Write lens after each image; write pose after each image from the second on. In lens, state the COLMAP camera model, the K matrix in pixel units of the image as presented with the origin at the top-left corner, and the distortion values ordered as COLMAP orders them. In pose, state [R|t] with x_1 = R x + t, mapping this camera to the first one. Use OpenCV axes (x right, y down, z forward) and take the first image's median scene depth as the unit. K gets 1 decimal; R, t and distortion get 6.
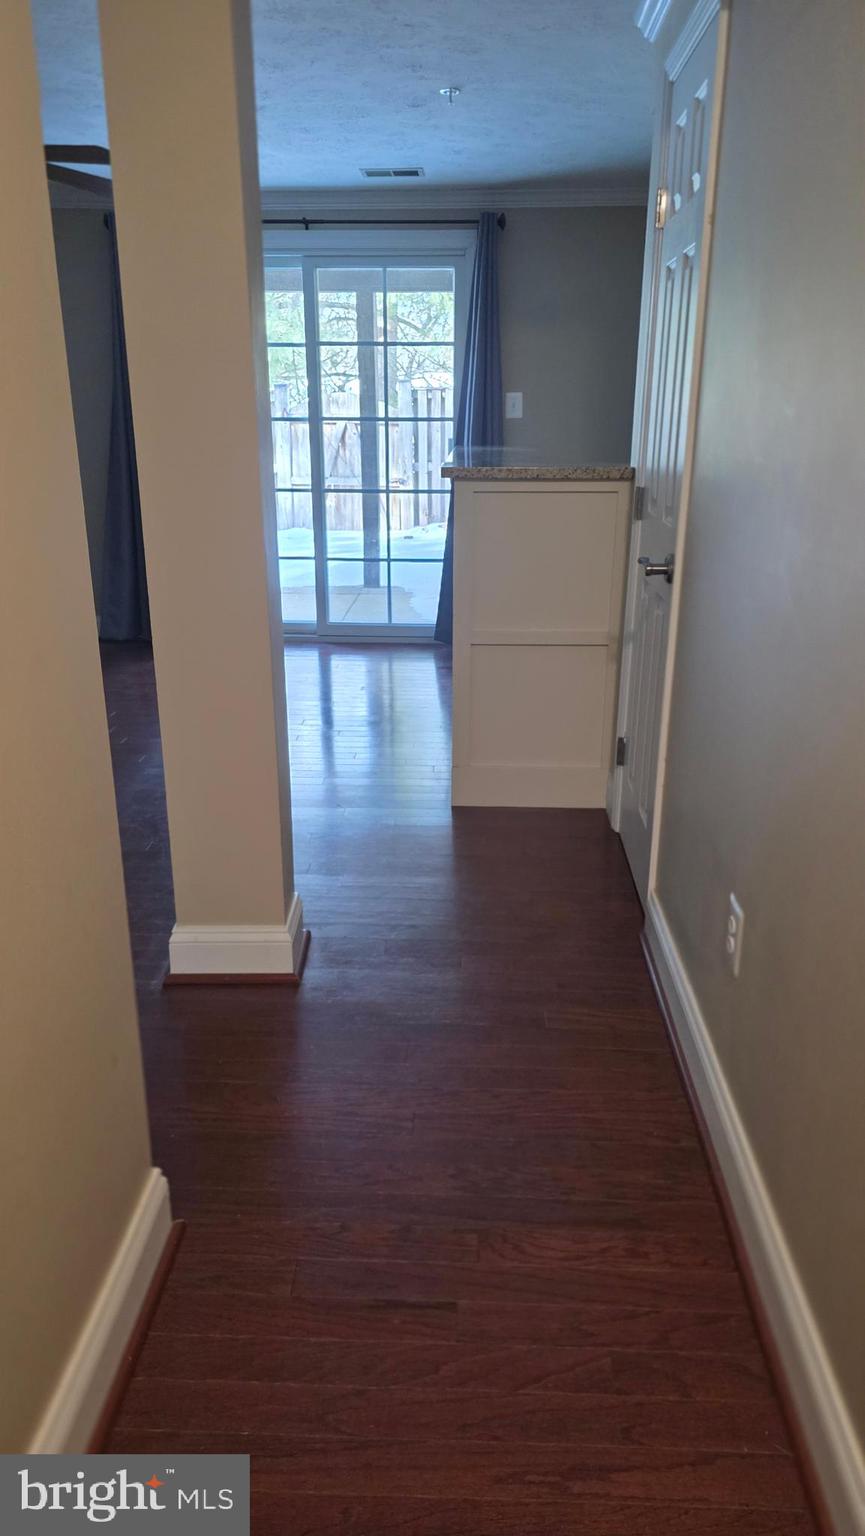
lens RADIAL K [[1041.4, 0, 430.0], [0, 1041.4, 769.6], [0, 0, 1]] dist [0.055441, -0.052841]
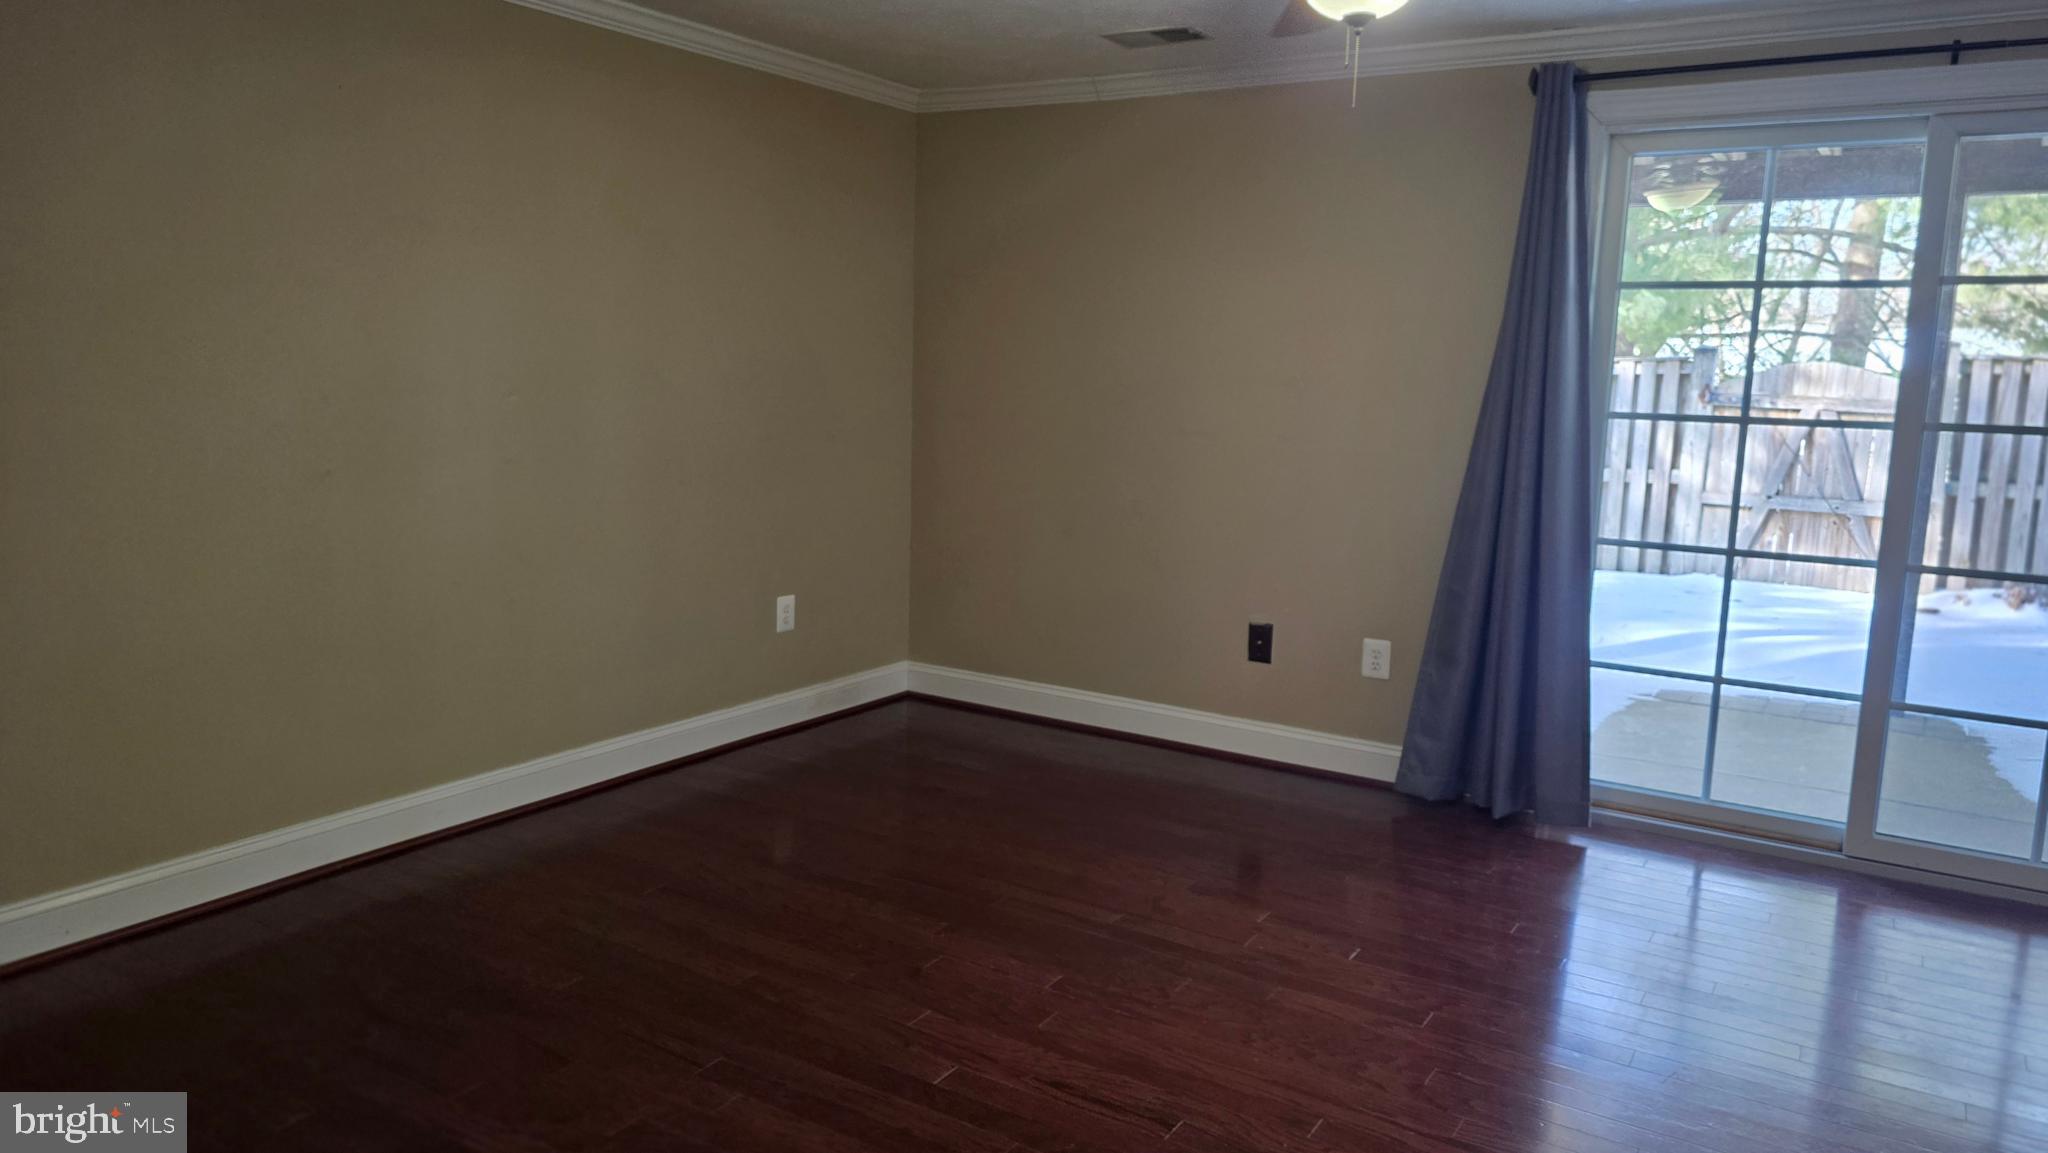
lens RADIAL K [[1388.6, 0, 1017.8], [0, 1388.6, 568.4], [0, 0, 1]] dist [0.055441, -0.052841]
pose [[0.860000, 0.096570, -0.501073, -0.067846], [-0.189563, 0.972123, -0.137995, -0.052407], [0.473779, 0.213660, 0.854332, 0.134630]]
